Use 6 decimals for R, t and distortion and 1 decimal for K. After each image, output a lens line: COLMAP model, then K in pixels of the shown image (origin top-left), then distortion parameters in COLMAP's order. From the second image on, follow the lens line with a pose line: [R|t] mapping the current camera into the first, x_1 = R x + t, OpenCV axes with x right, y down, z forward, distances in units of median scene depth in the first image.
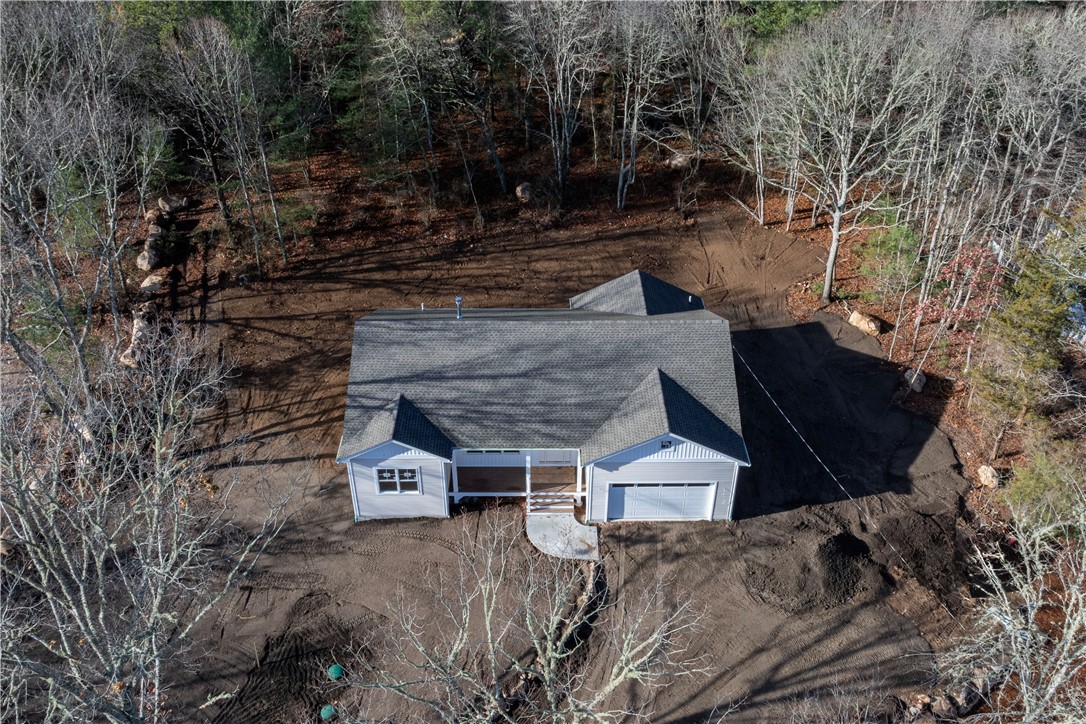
lens RADIAL K [[913.9, 0, 547.2], [0, 913.9, 348.4], [0, 0, 1]] dist [-0.003799, -0.001679]
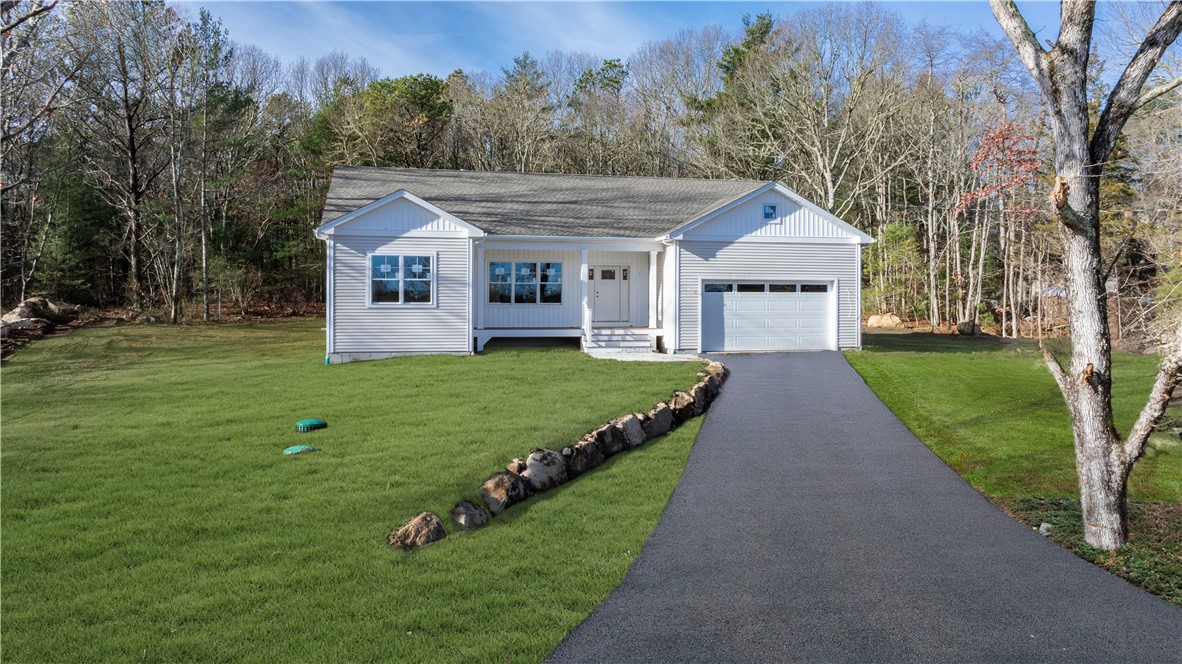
lens RADIAL K [[901.9, 0, 591.0], [0, 901.9, 332.0], [0, 0, 1]] dist [0.005841, 0.000485]
pose [[0.974386, -0.012943, 0.224507, -0.176403], [0.134695, 0.833040, -0.536564, 0.549408], [-0.180079, 0.553061, 0.813447, 0.453453]]
